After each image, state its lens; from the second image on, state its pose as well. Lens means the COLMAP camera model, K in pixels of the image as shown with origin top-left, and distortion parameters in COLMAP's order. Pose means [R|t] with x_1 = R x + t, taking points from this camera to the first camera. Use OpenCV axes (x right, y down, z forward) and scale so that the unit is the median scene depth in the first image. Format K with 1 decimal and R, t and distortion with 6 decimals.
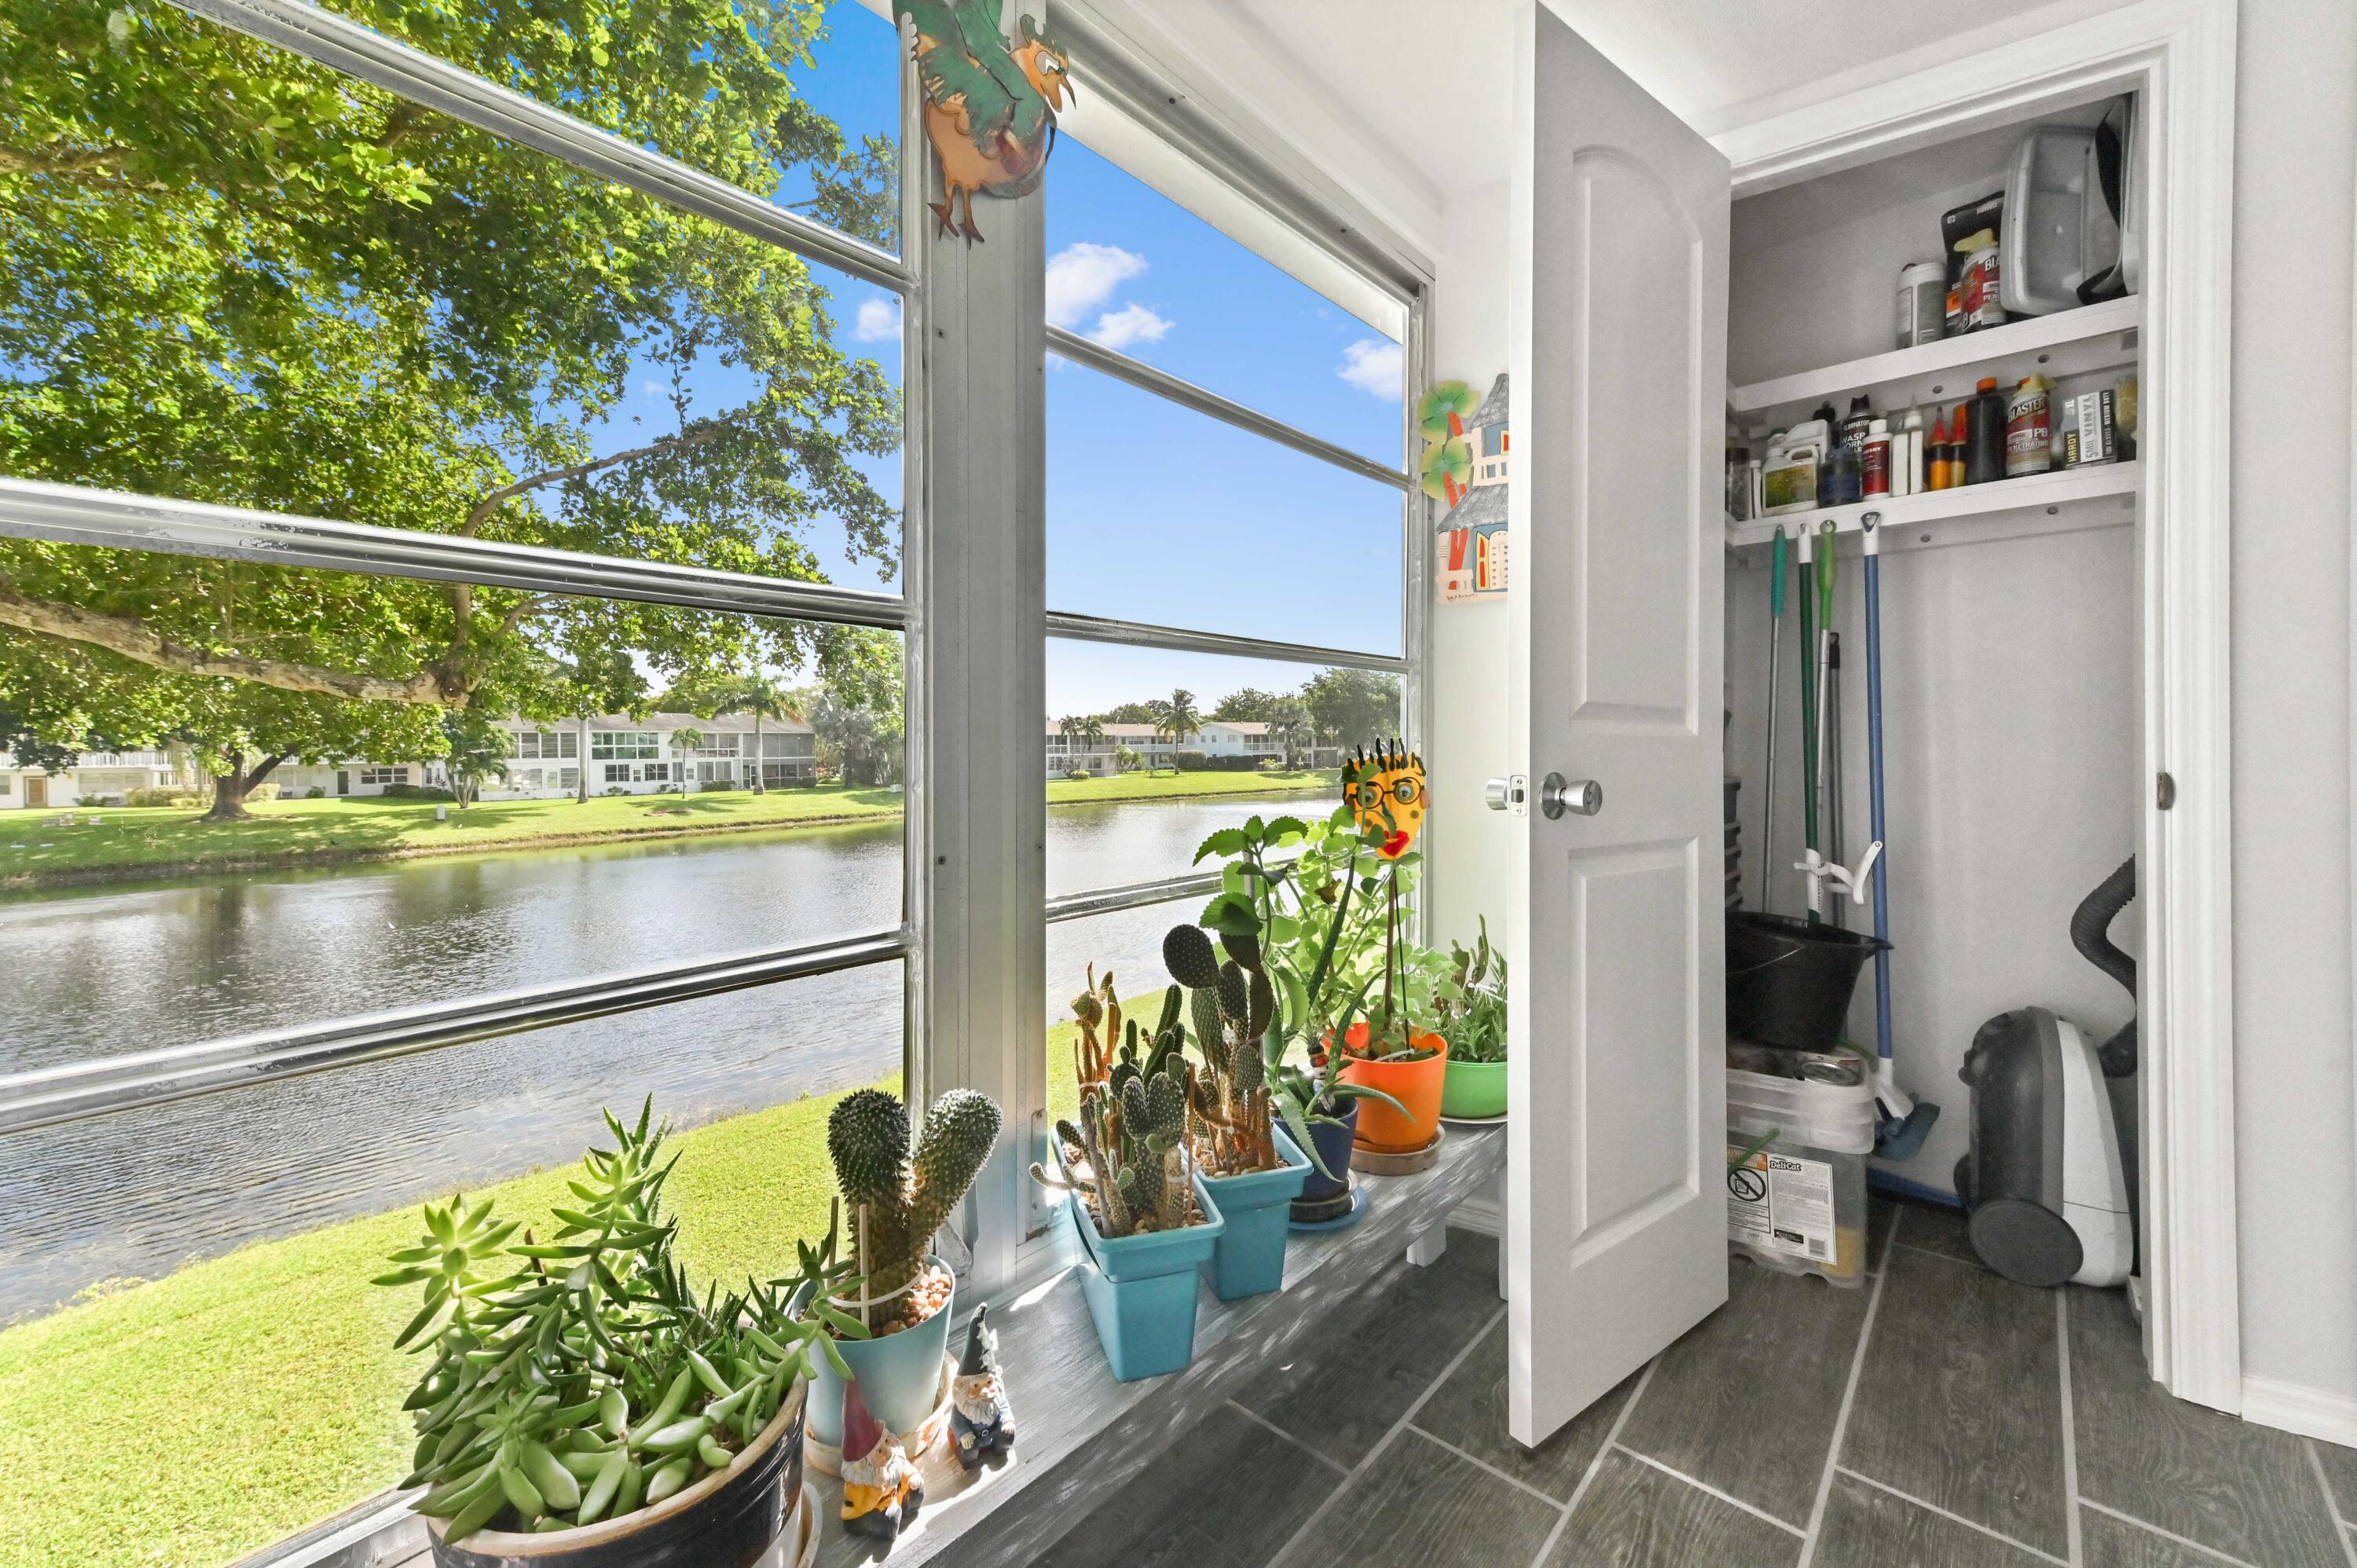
lens RADIAL K [[919.9, 0, 1179.3], [0, 919.9, 747.4], [0, 0, 1]] dist [-0.000482, -0.000103]
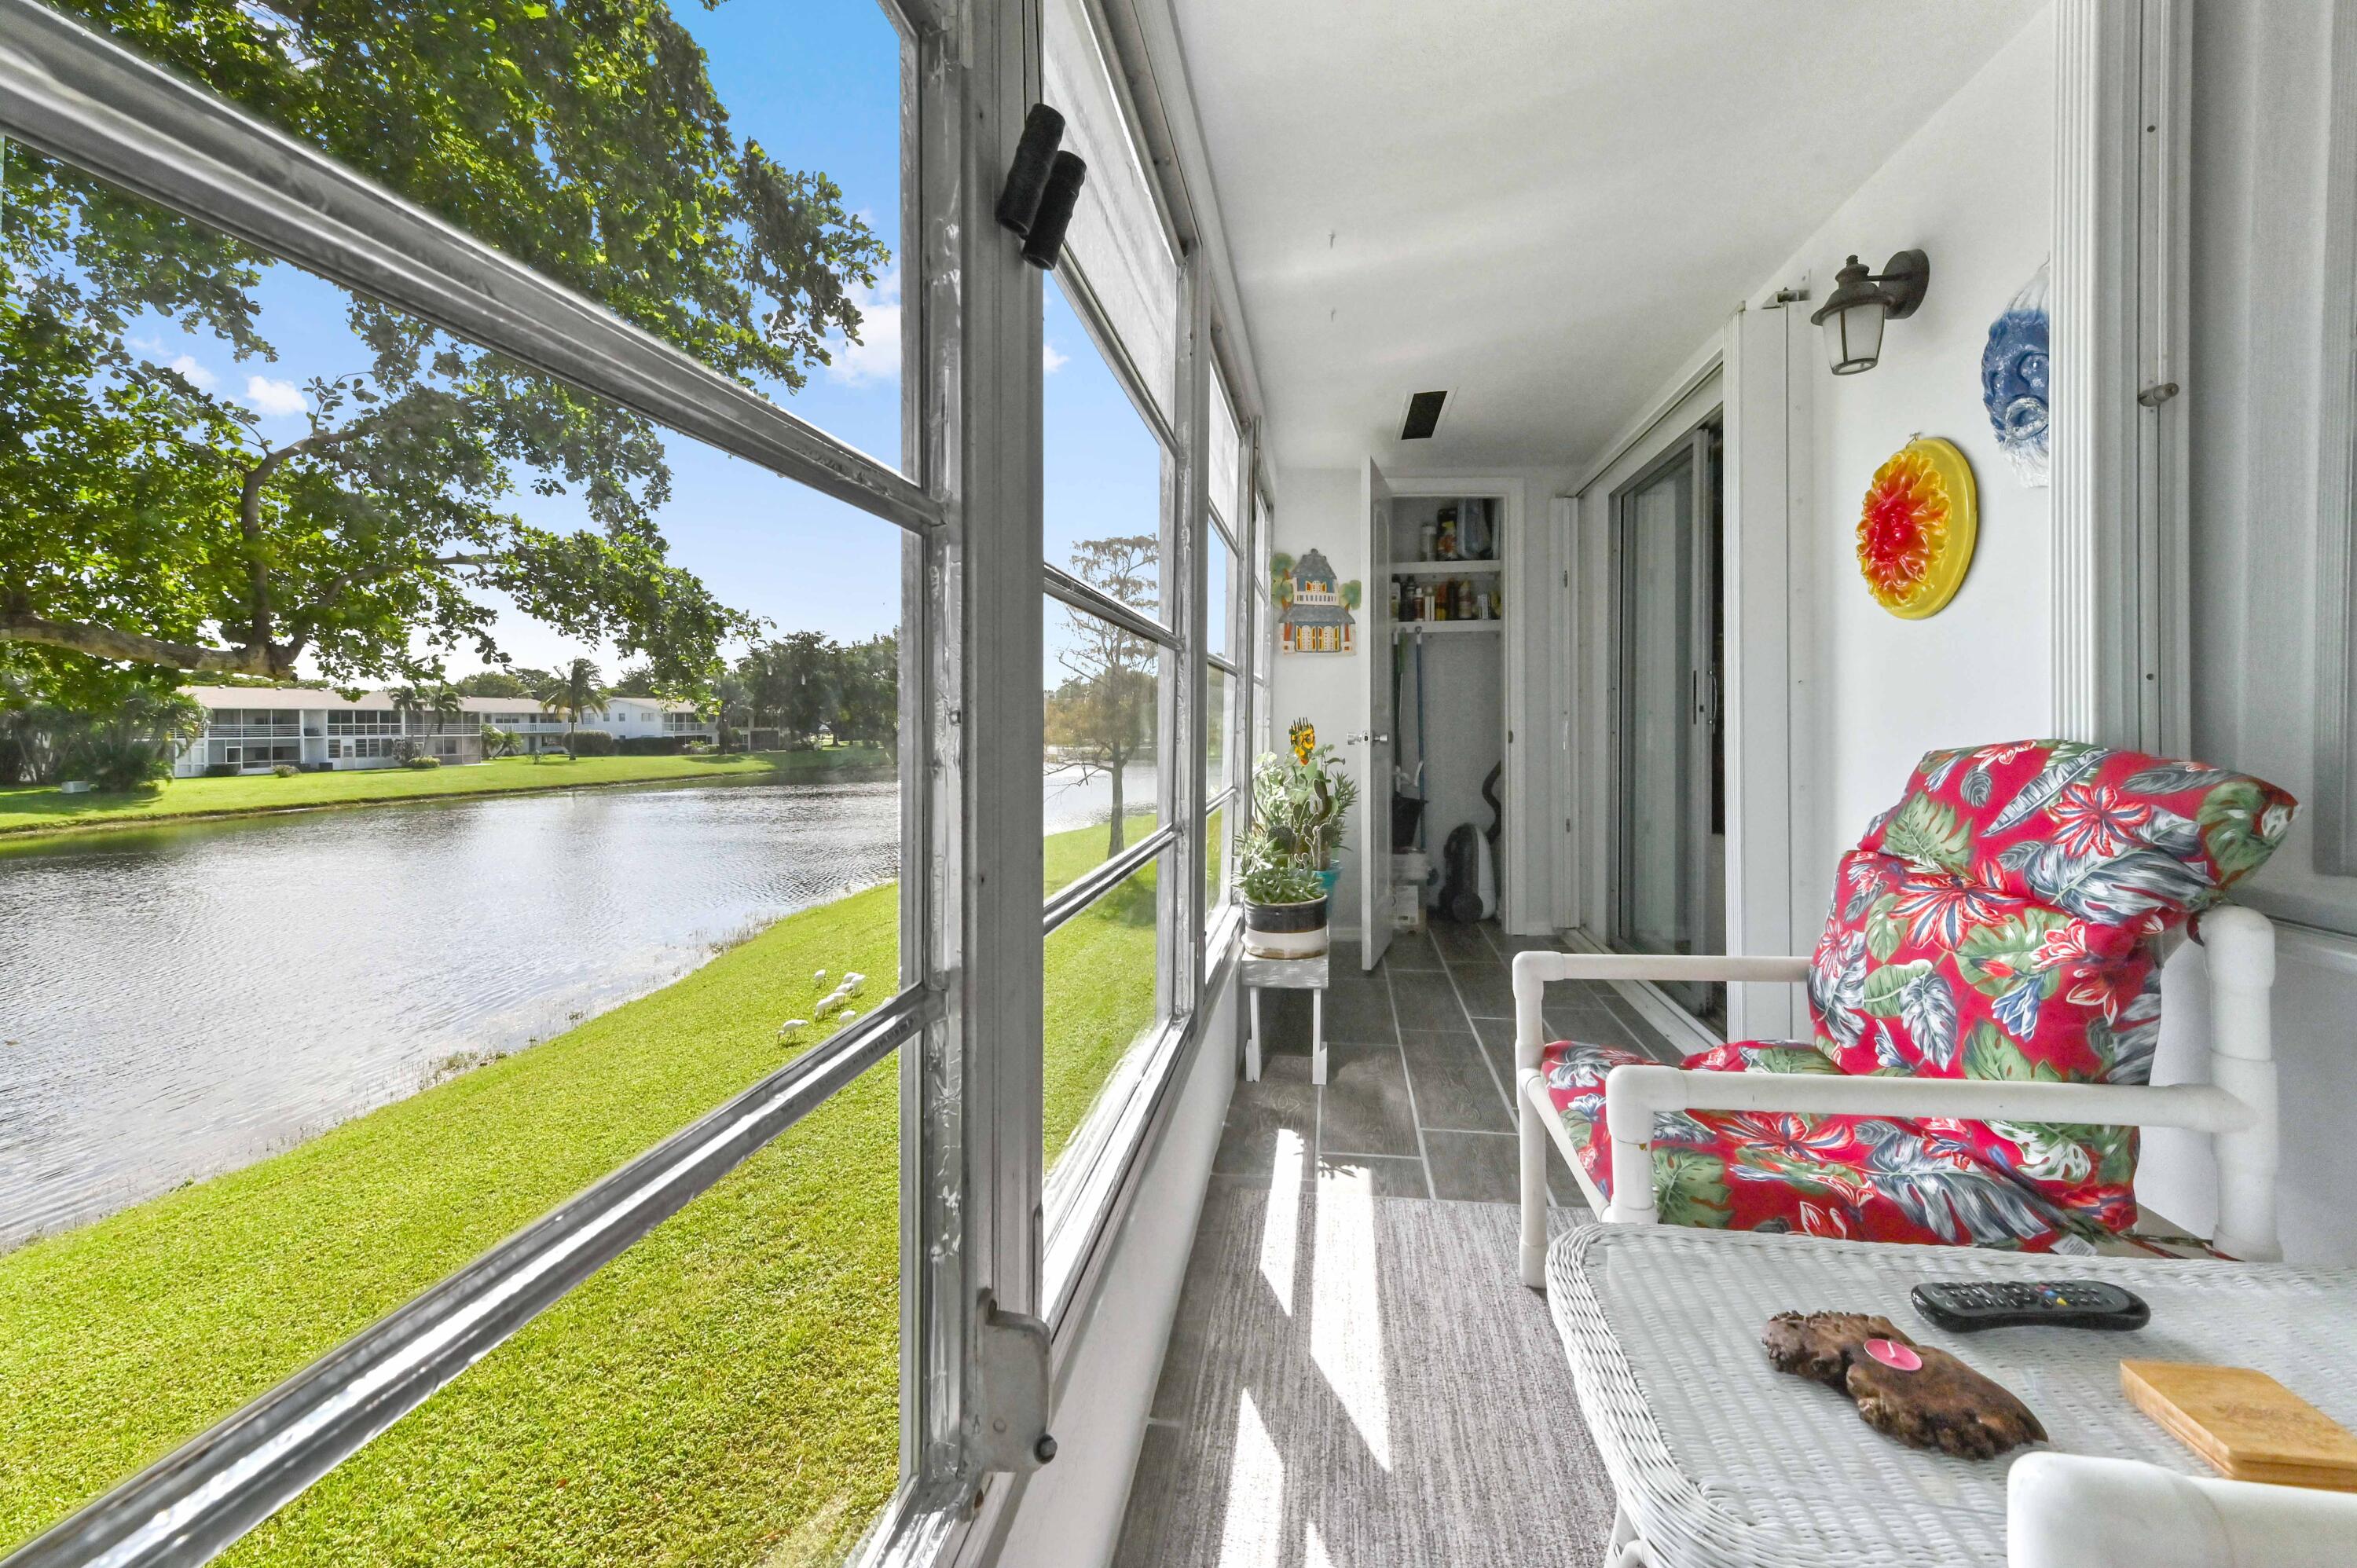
lens RADIAL K [[951.3, 0, 1184.0], [0, 951.3, 718.8], [0, 0, 1]] dist [-0.033501, -0.000018]
pose [[0.829199, 0.007737, 0.558899, -0.380838], [-0.002244, 0.999942, -0.010514, 0.005706], [-0.558948, 0.007464, 0.829169, -0.241248]]
